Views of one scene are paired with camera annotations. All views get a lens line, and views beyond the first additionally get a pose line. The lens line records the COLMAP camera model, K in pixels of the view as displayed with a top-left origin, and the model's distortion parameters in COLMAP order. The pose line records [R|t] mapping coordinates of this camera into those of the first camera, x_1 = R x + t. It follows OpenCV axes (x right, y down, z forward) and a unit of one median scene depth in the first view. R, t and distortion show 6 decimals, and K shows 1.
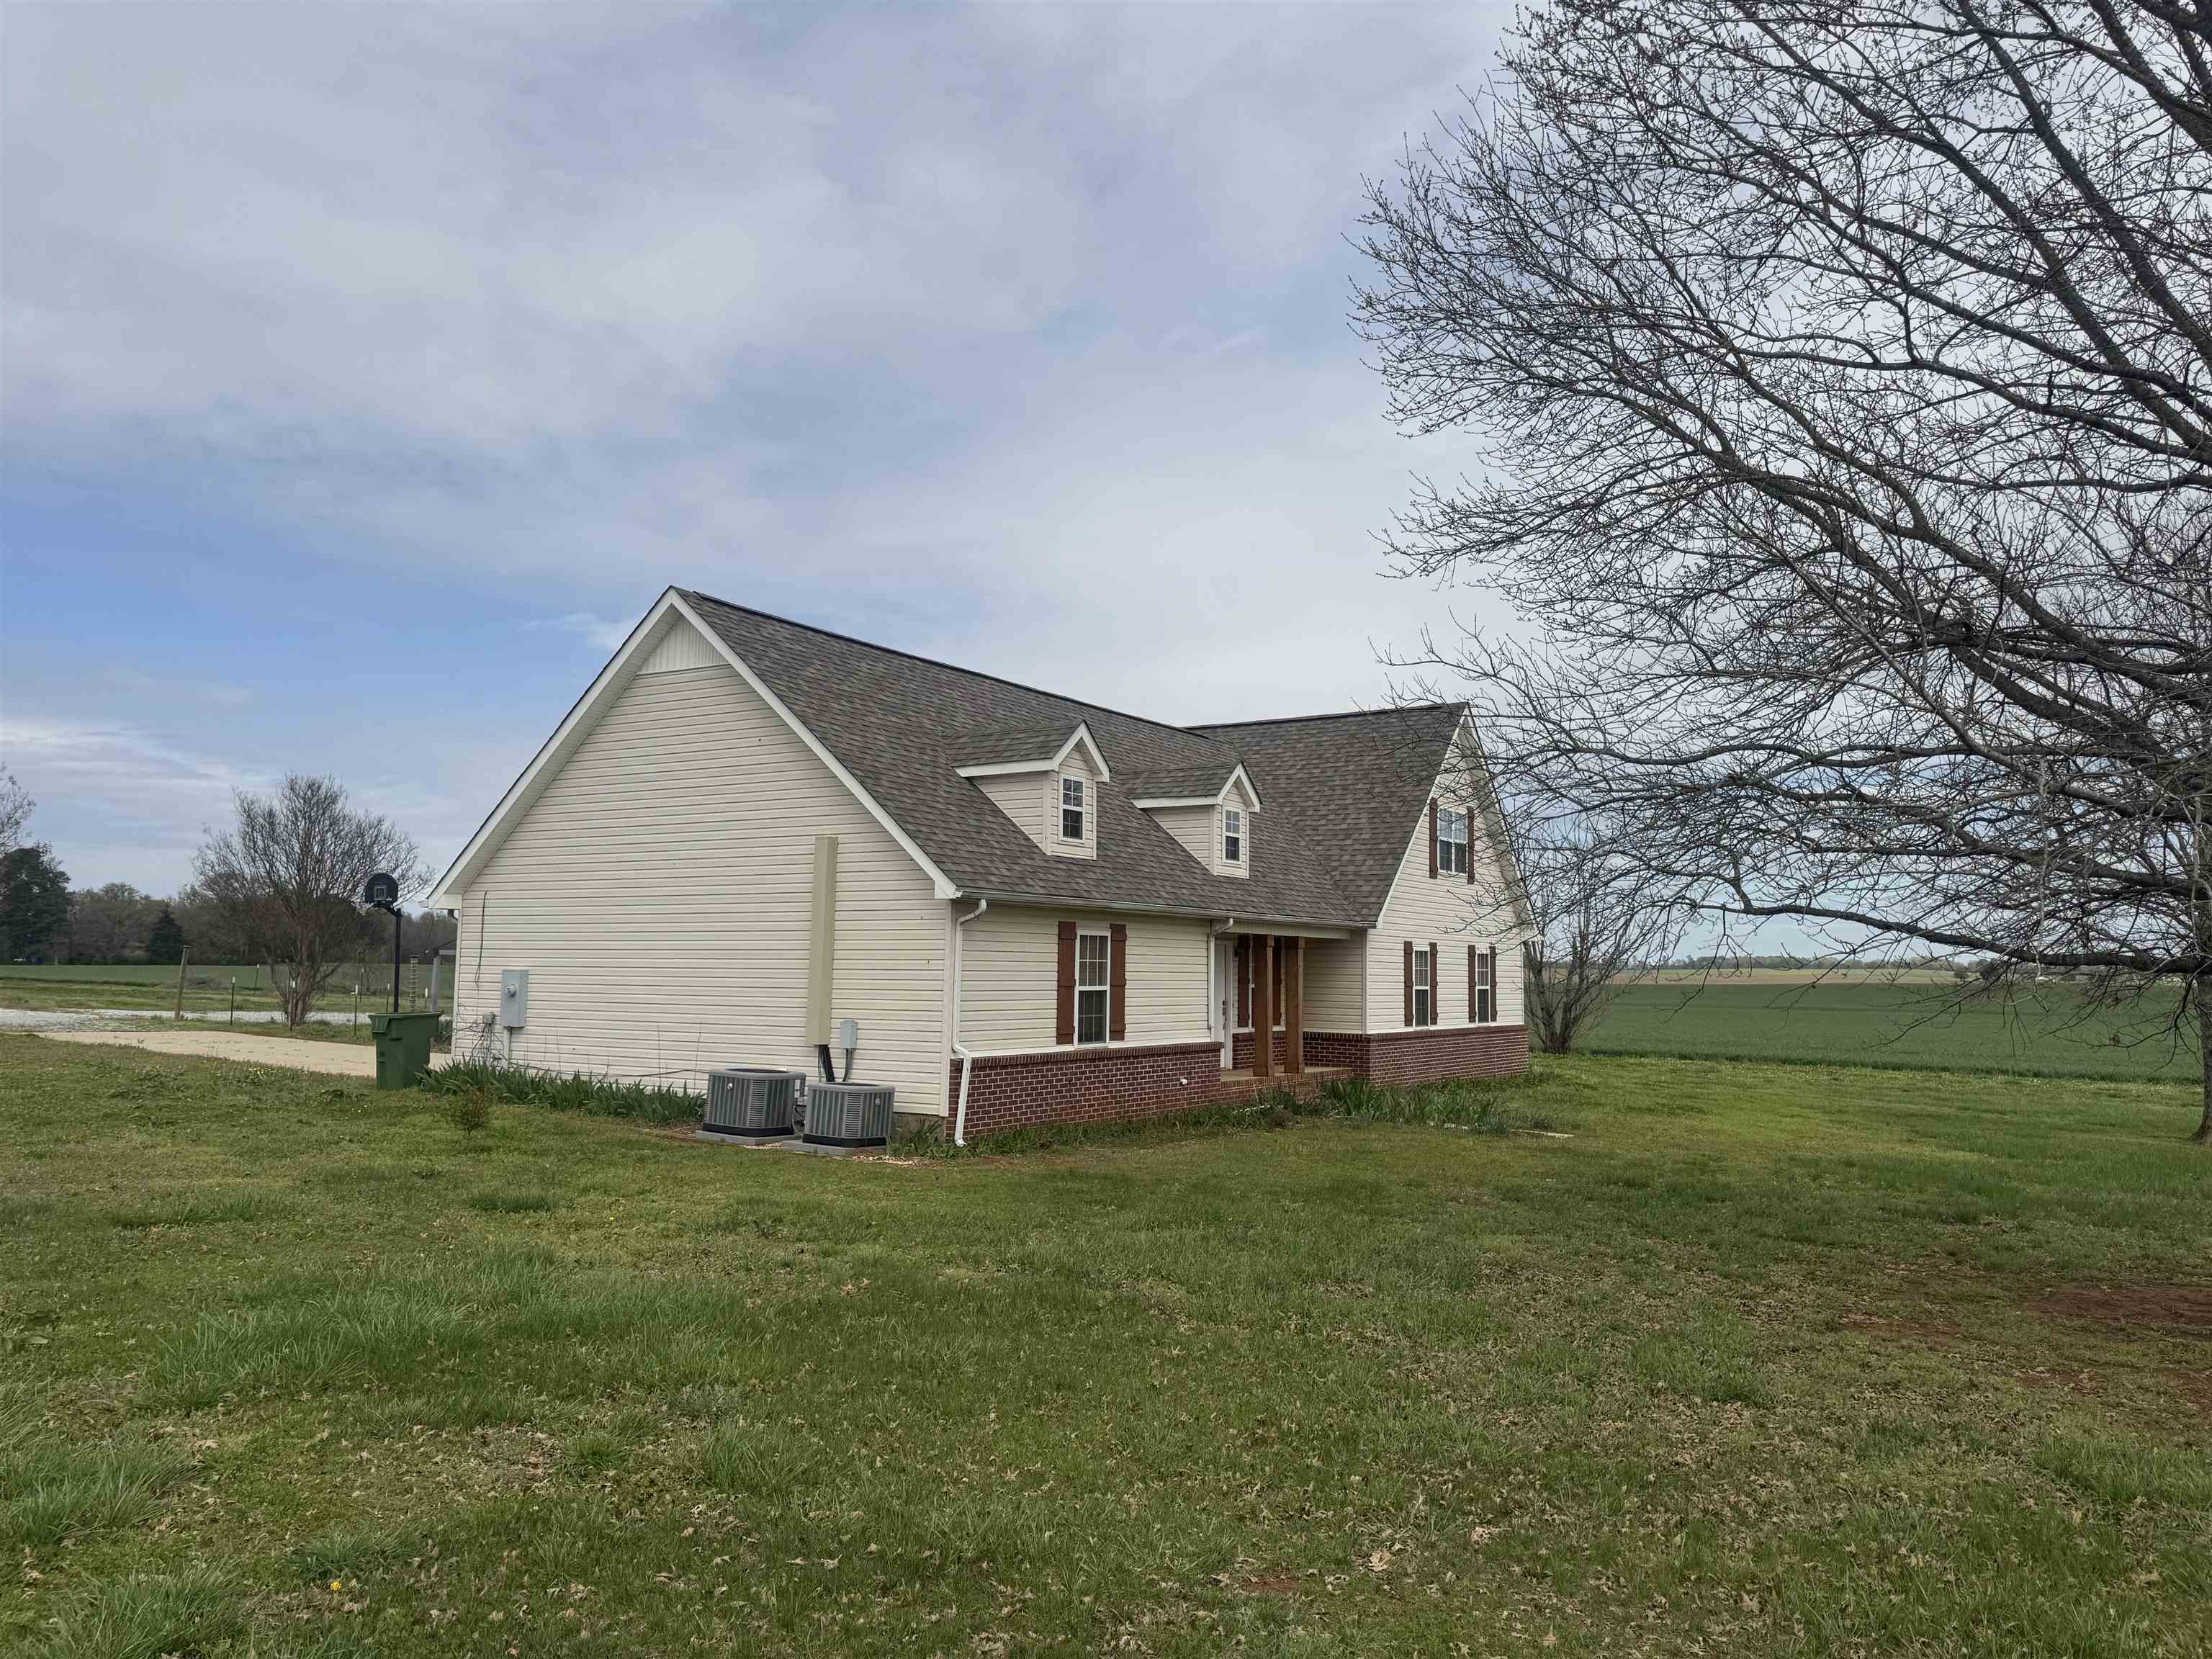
lens RADIAL K [[1557.4, 0, 1110.7], [0, 1557.4, 829.9], [0, 0, 1]] dist [0.028196, -0.005579]
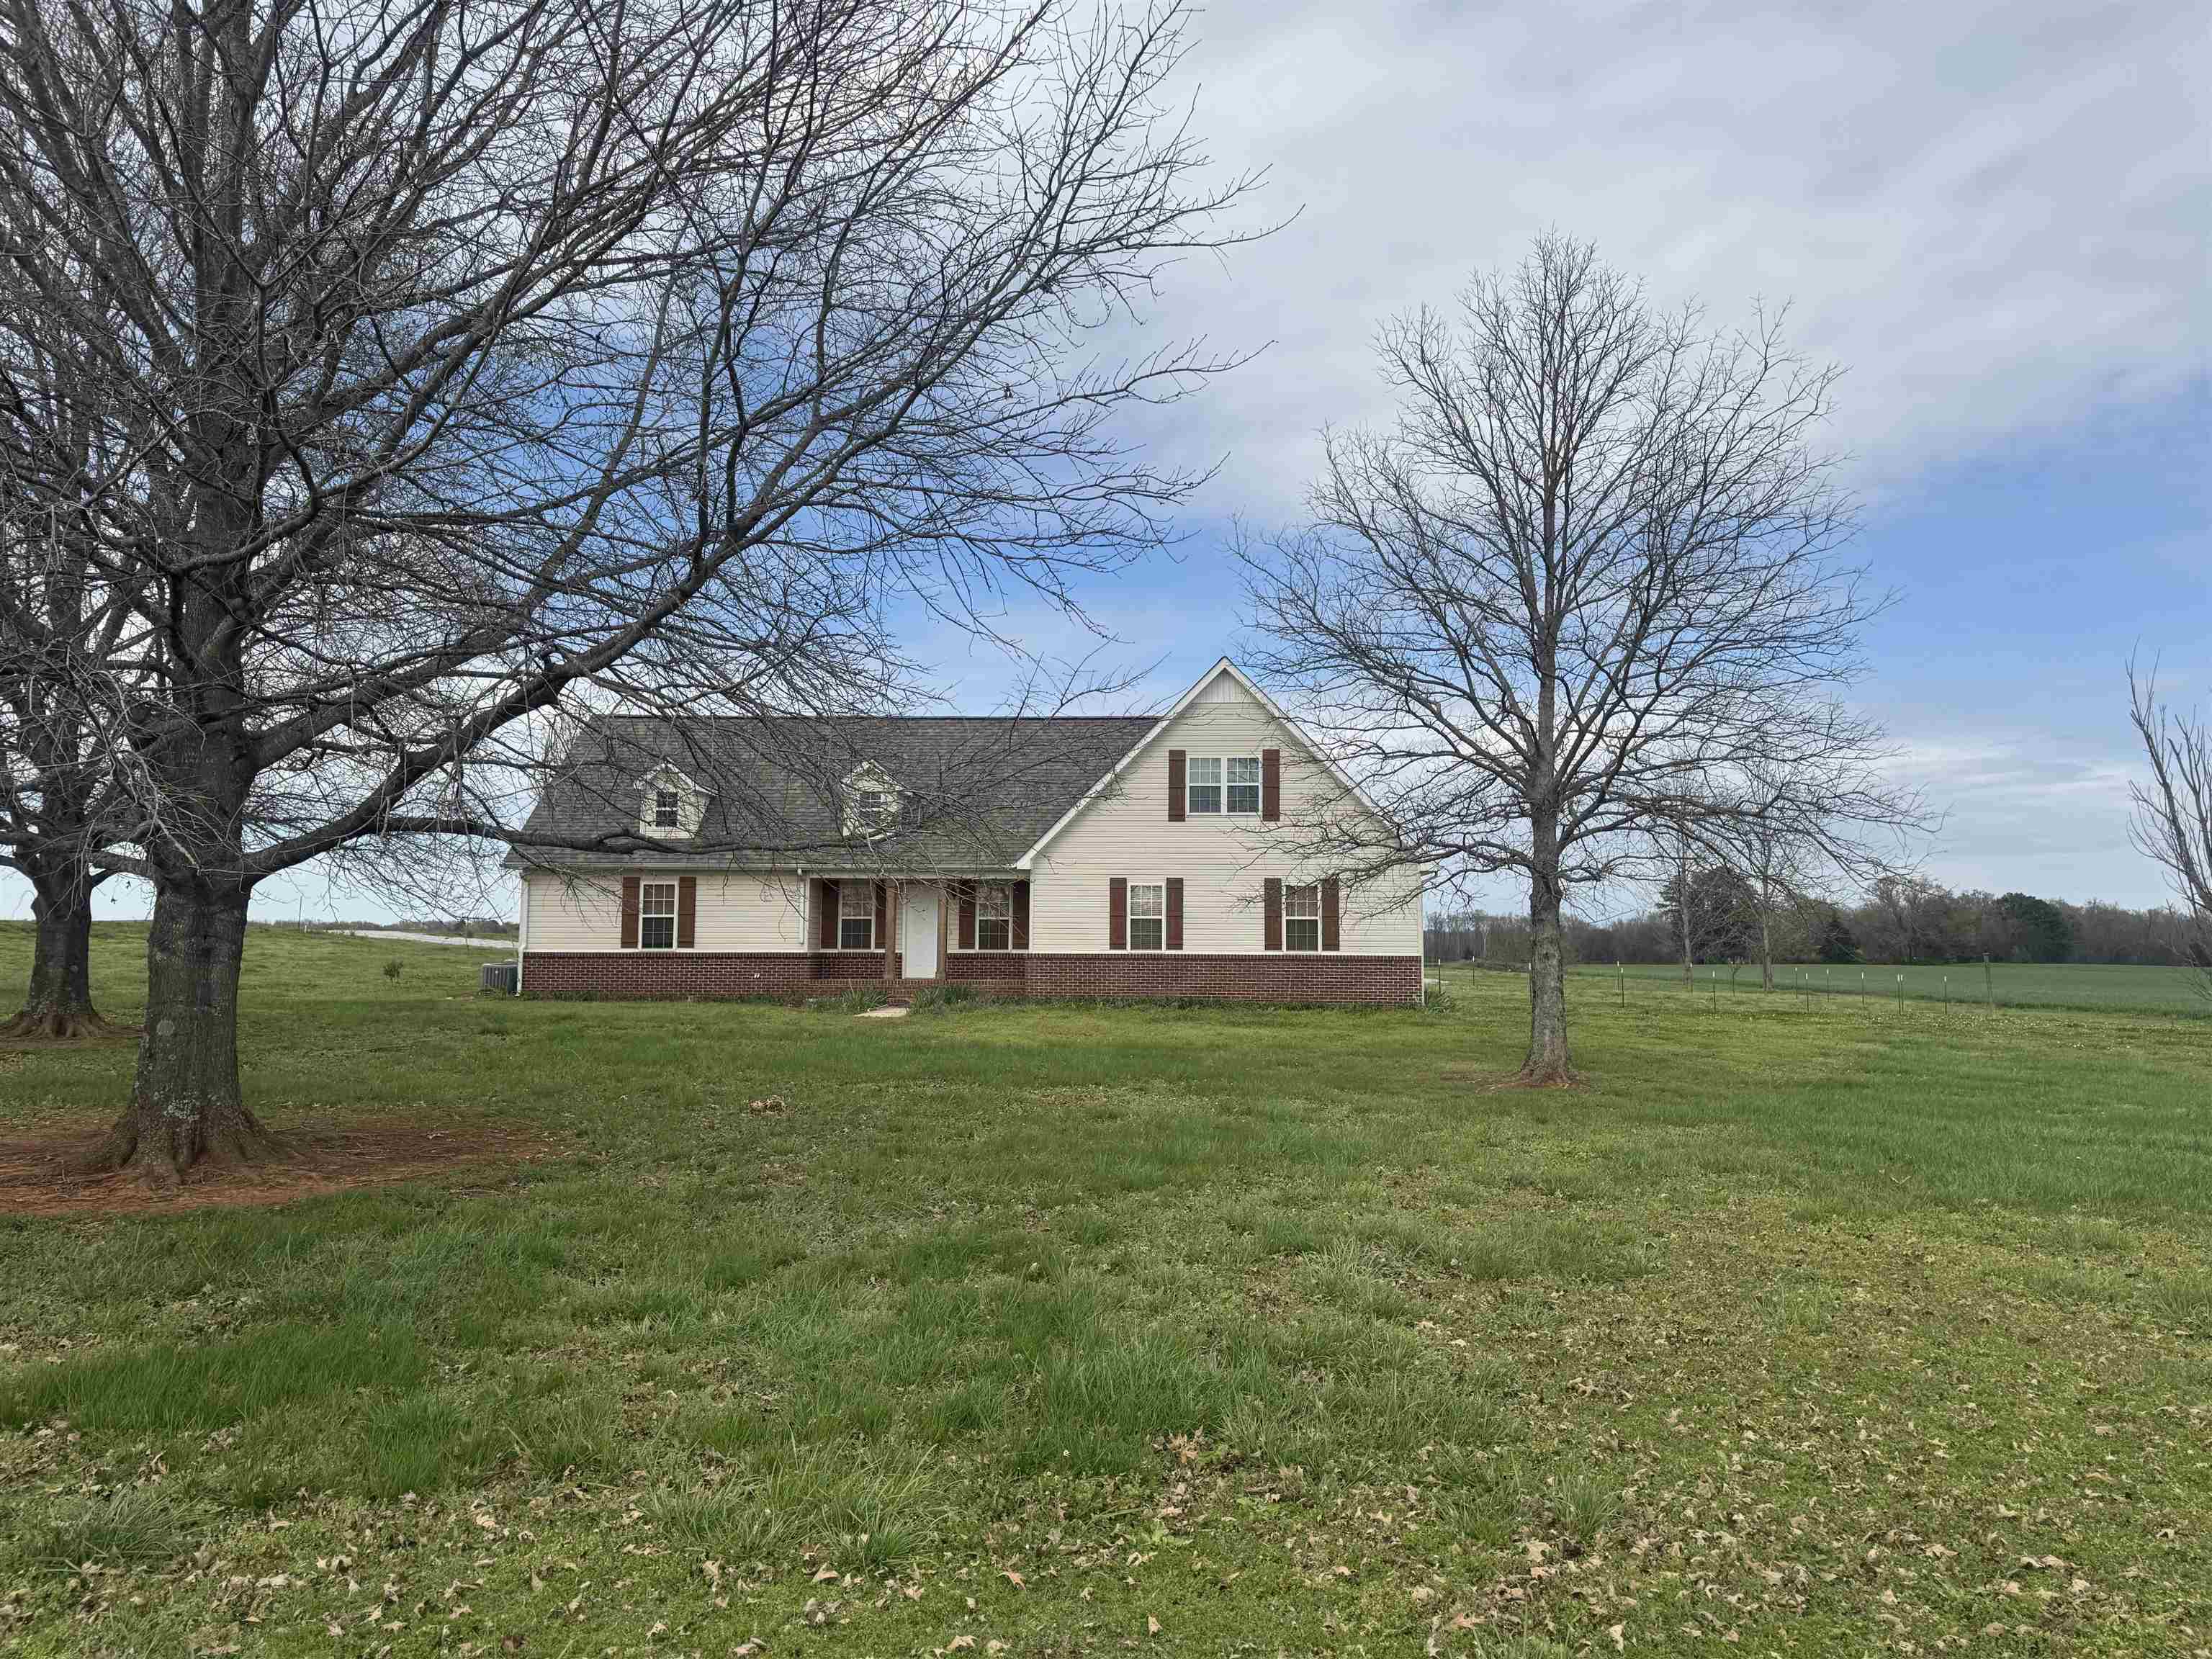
lens RADIAL K [[1557.4, 0, 1118.4], [0, 1557.4, 816.2], [0, 0, 1]] dist [0.028196, -0.005579]
pose [[0.523739, -0.019723, -0.851651, 1.227354], [0.083267, 0.996130, 0.028138, -0.008764], [0.847800, -0.085652, 0.523354, 0.397565]]
